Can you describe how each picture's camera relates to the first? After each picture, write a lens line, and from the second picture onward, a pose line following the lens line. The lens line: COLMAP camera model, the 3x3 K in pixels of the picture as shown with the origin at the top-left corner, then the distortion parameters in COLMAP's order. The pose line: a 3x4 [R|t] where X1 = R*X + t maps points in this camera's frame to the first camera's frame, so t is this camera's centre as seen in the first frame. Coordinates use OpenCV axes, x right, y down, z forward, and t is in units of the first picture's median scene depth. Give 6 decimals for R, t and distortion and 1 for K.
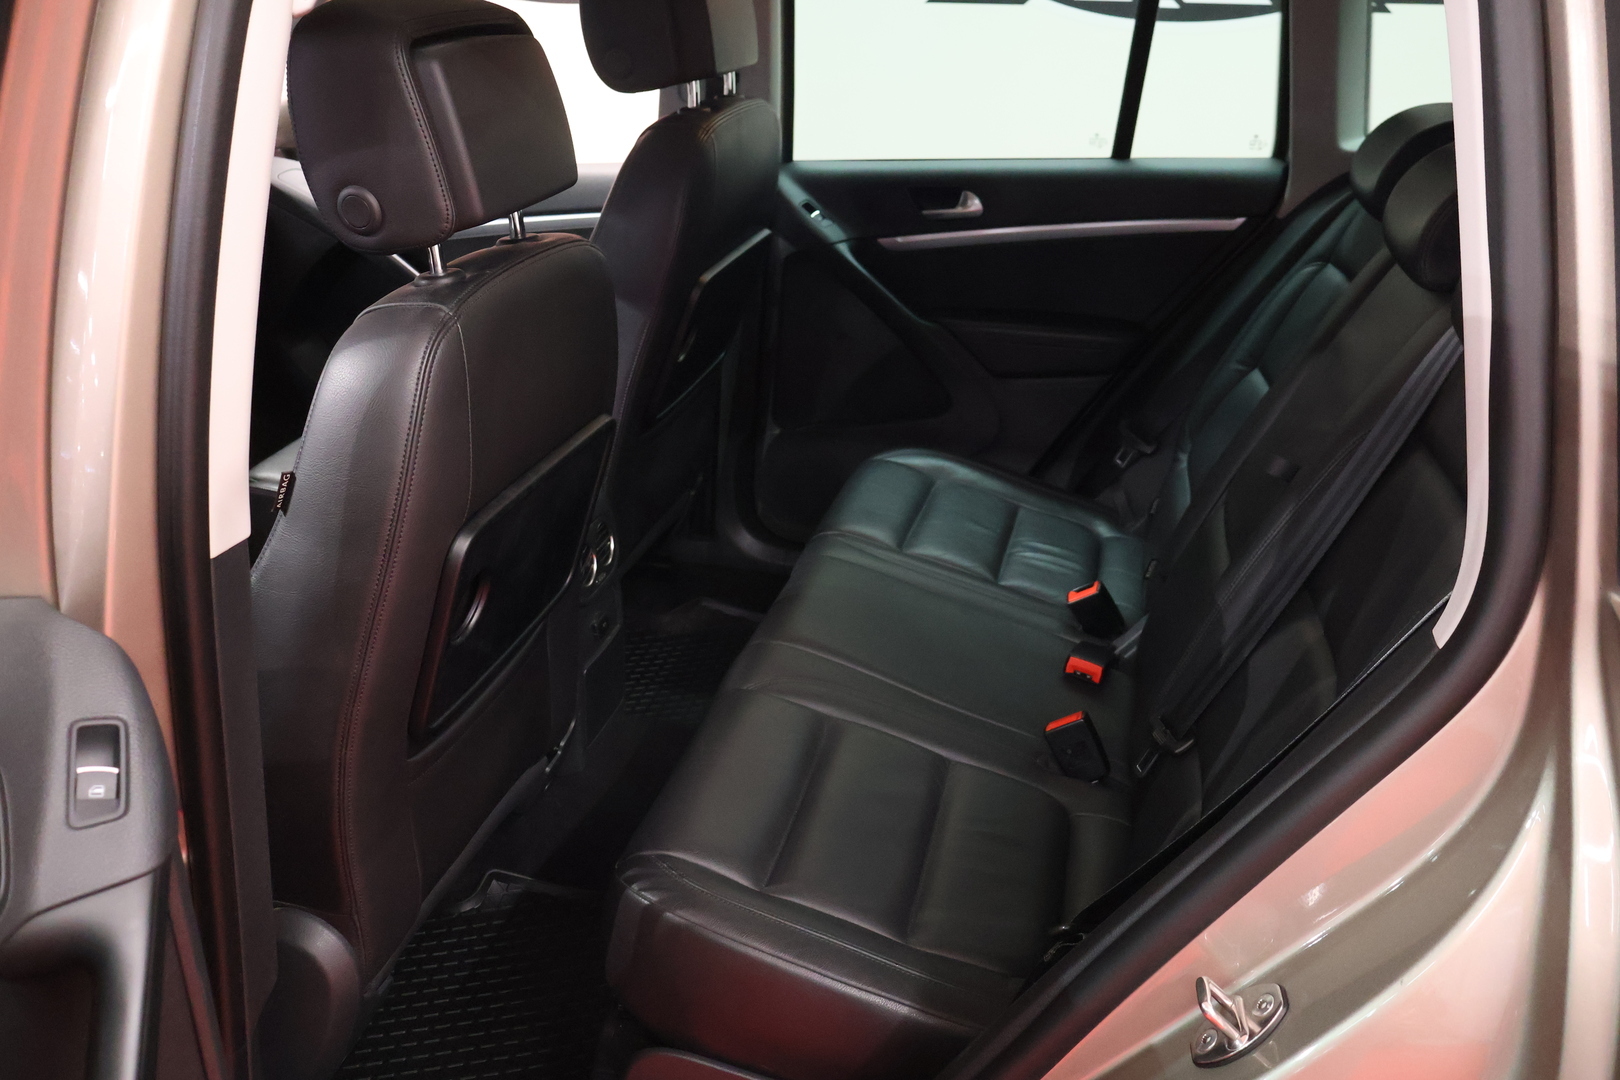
lens RADIAL K [[1336.2, 0, 810.4], [0, 1336.2, 560.6], [0, 0, 1]] dist [-0.004206, -0.004643]
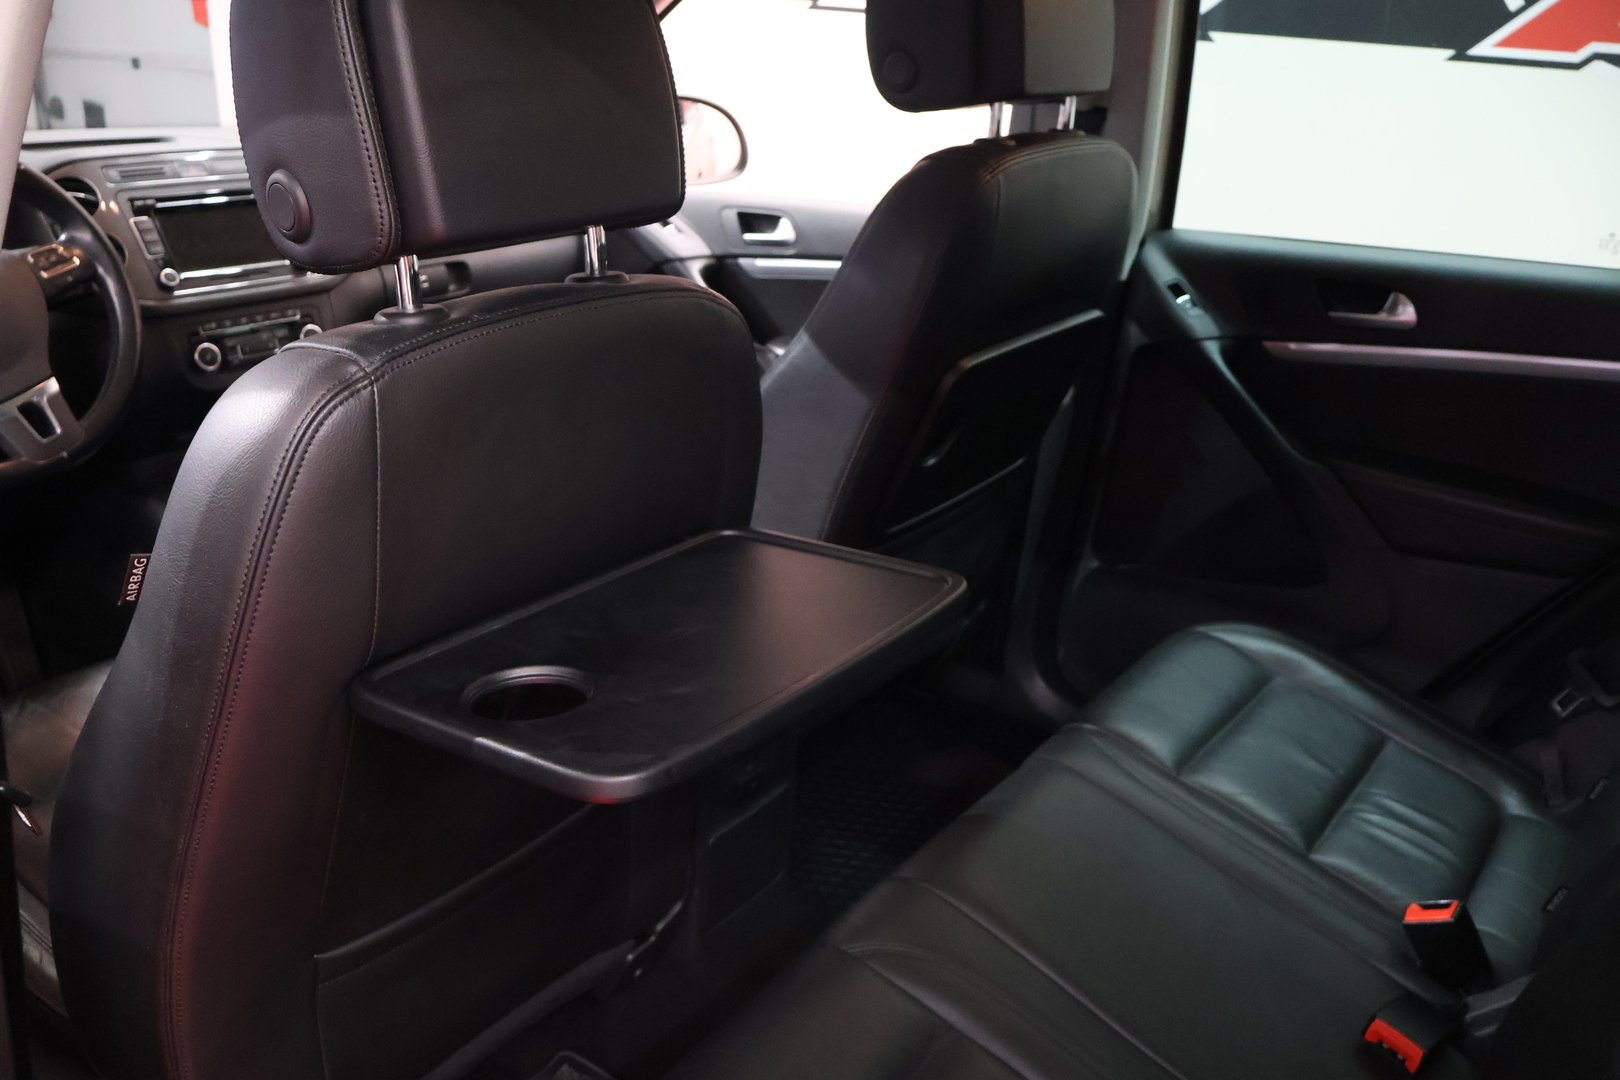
lens RADIAL K [[1336.2, 0, 810.4], [0, 1336.2, 560.6], [0, 0, 1]] dist [-0.004206, -0.004643]
pose [[0.924447, 0.184903, -0.333479, 0.091944], [-0.198790, 0.980012, -0.007689, -0.066843], [0.325391, 0.073400, 0.942726, 0.229497]]
